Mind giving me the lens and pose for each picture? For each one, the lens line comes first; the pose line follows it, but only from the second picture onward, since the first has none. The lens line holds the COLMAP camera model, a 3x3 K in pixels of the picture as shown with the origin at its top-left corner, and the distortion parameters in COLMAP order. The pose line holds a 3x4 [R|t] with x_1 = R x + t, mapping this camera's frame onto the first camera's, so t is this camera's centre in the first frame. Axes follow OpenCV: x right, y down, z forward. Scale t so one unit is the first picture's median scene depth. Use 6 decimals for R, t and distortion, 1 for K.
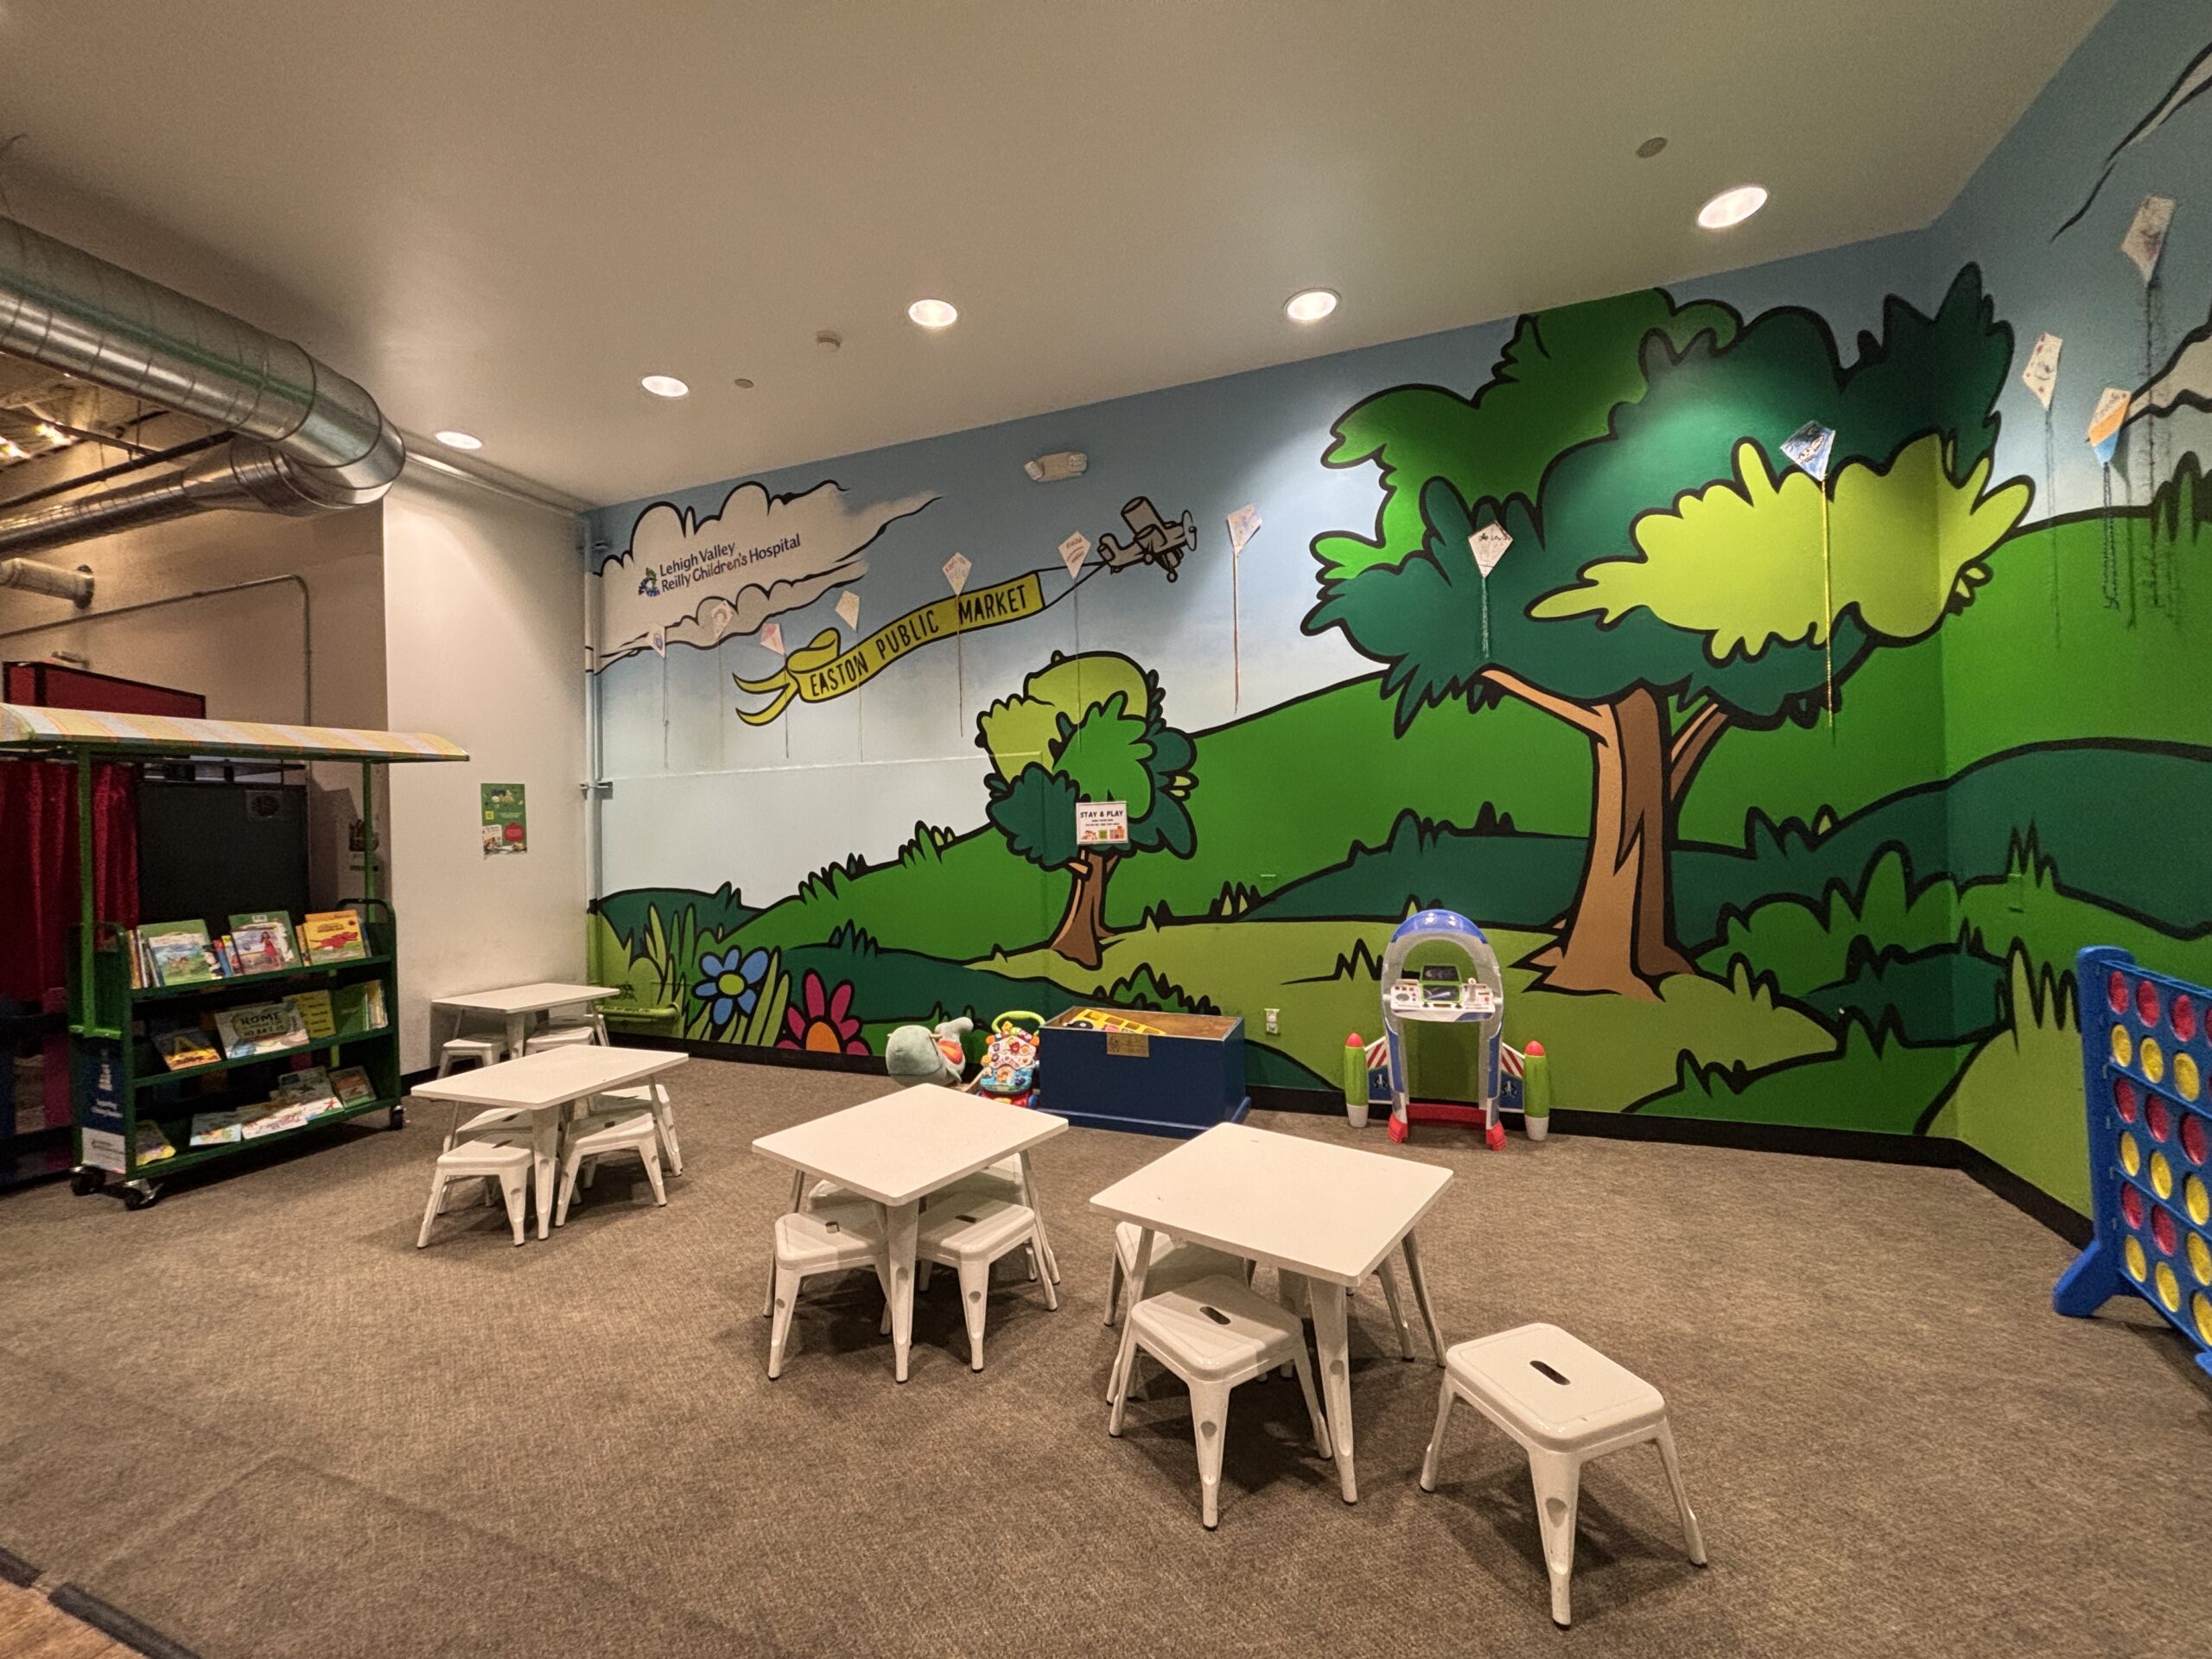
lens RADIAL K [[896.5, 0, 1106.0], [0, 896.5, 829.5], [0, 0, 1]] dist [-0.007432, 0.000099]
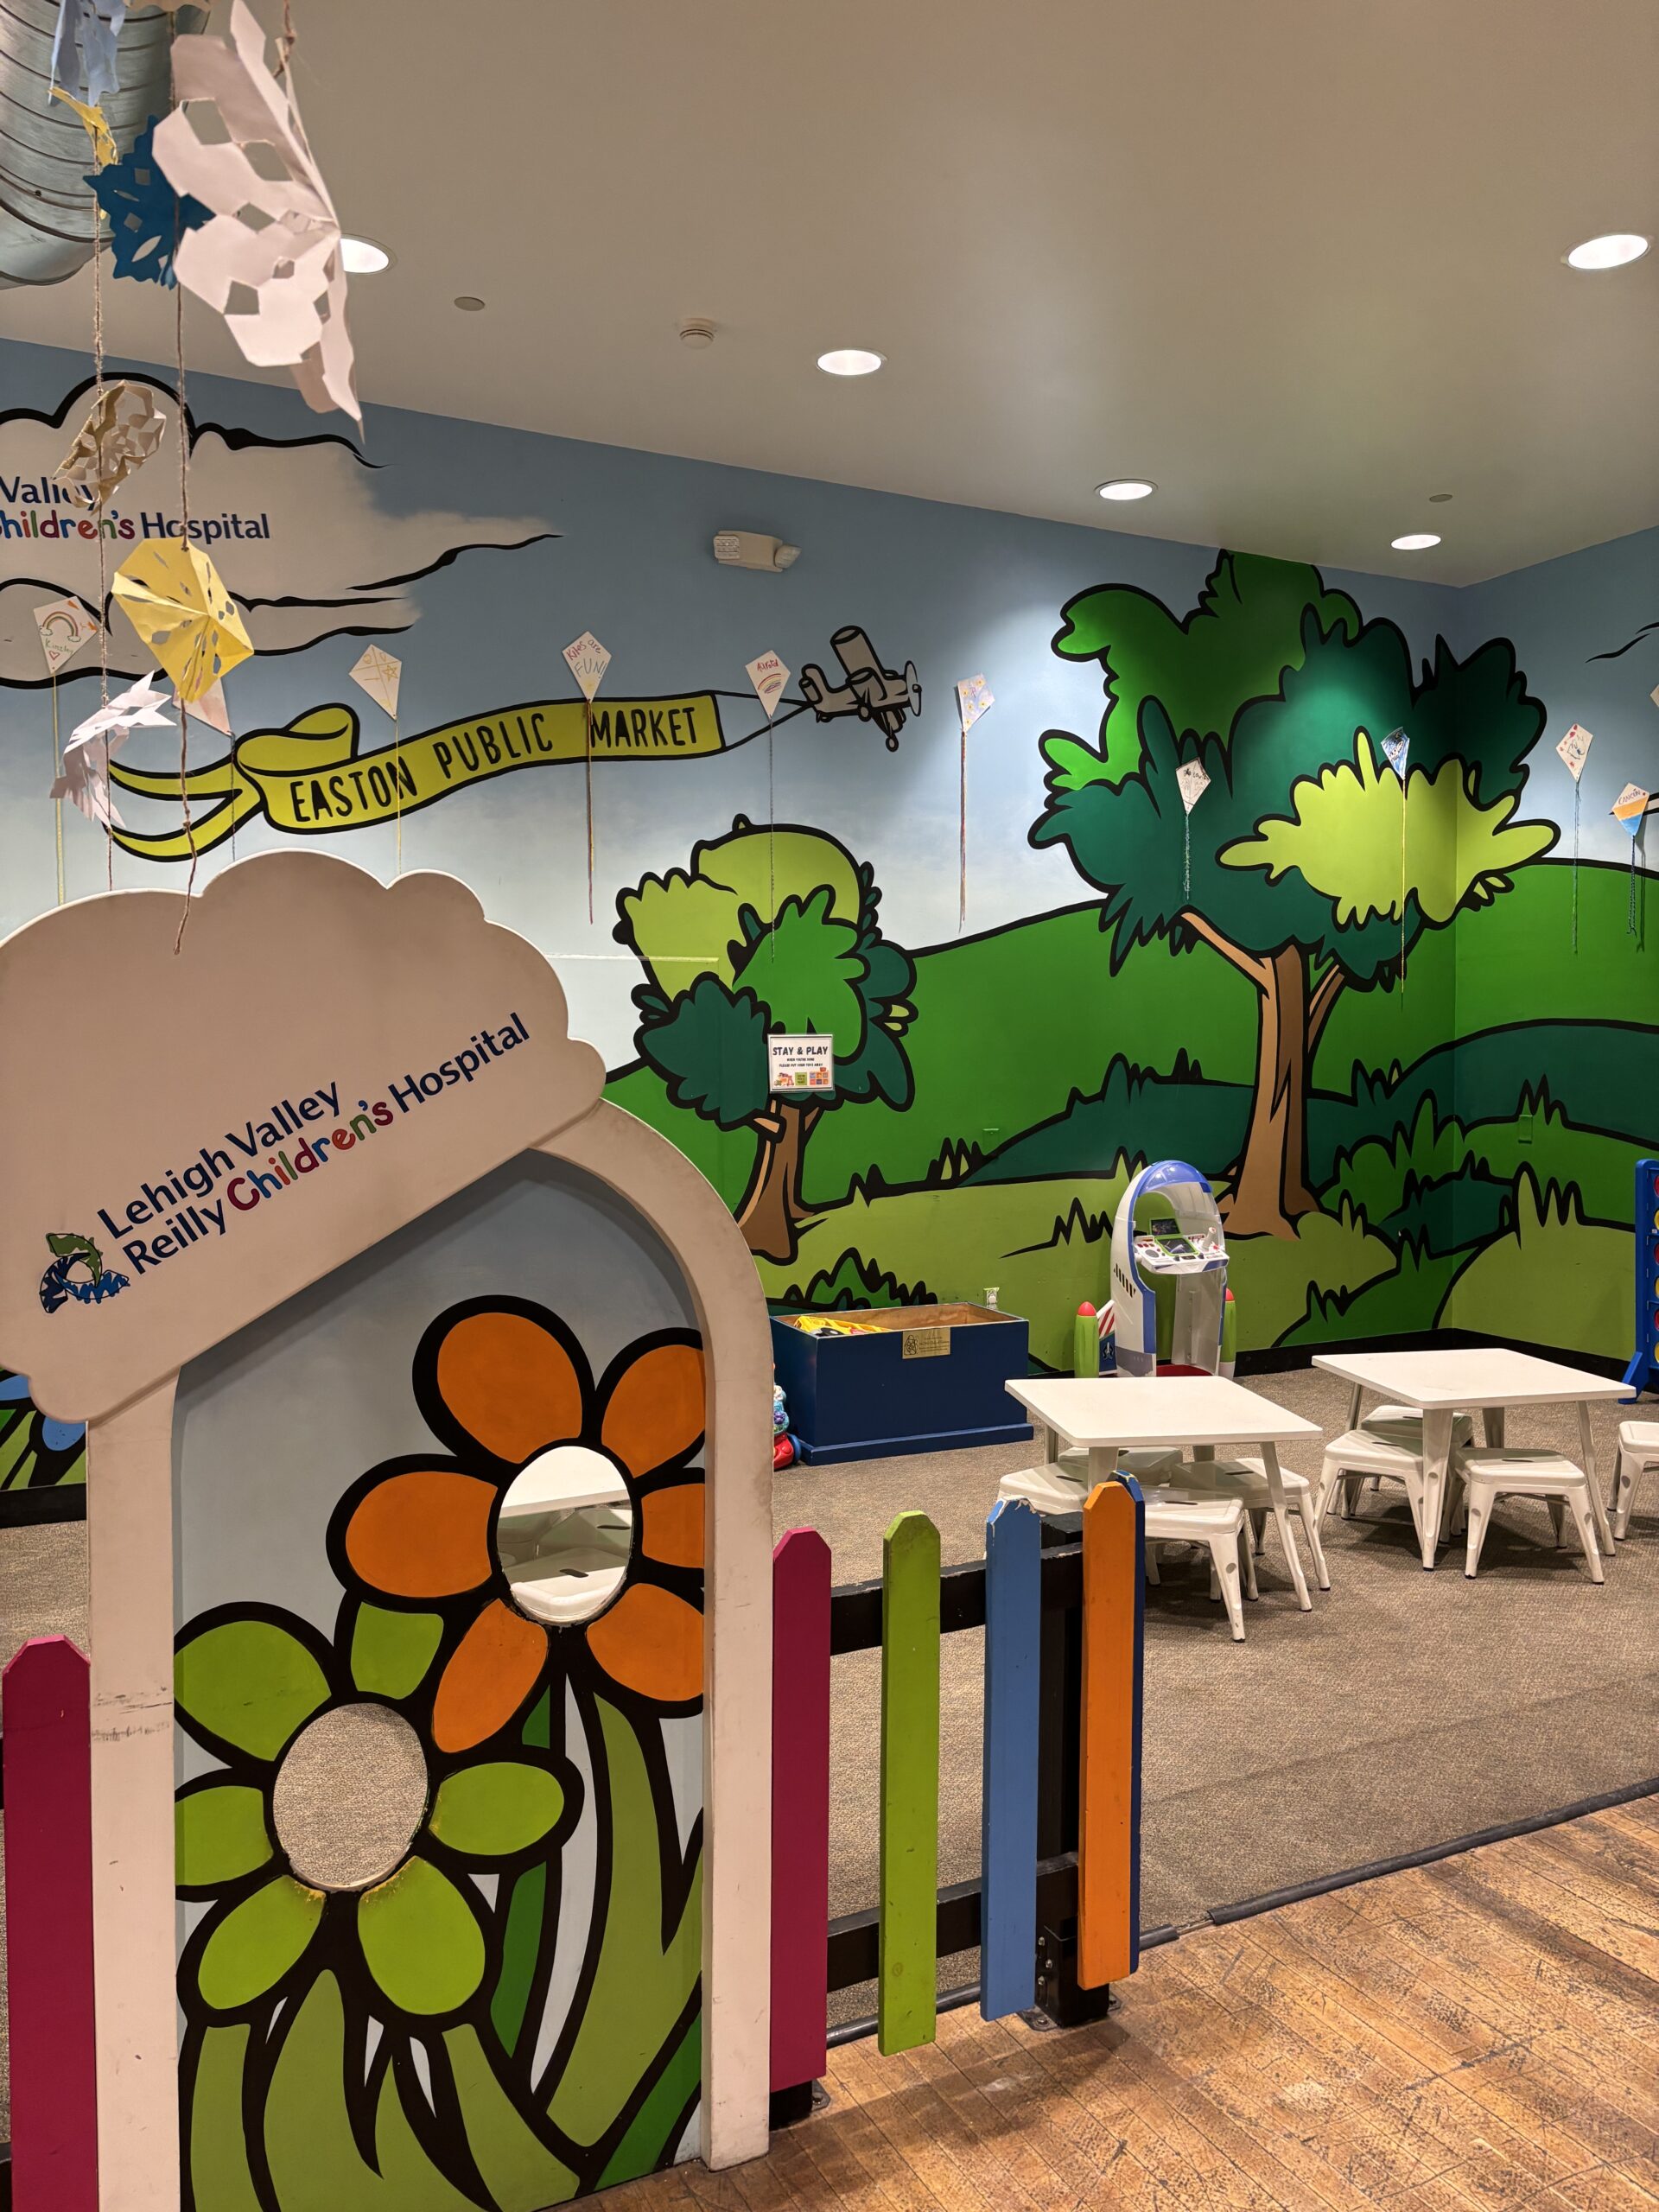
lens RADIAL K [[1634.1, 0, 918.5], [0, 1634.1, 1124.3], [0, 0, 1]] dist [0.072238, -0.202903]
pose [[0.648743, -0.014214, 0.760875, -1.005482], [-0.013611, 0.999449, 0.030275, 0.001189], [-0.760886, -0.029997, 0.648192, 0.062395]]
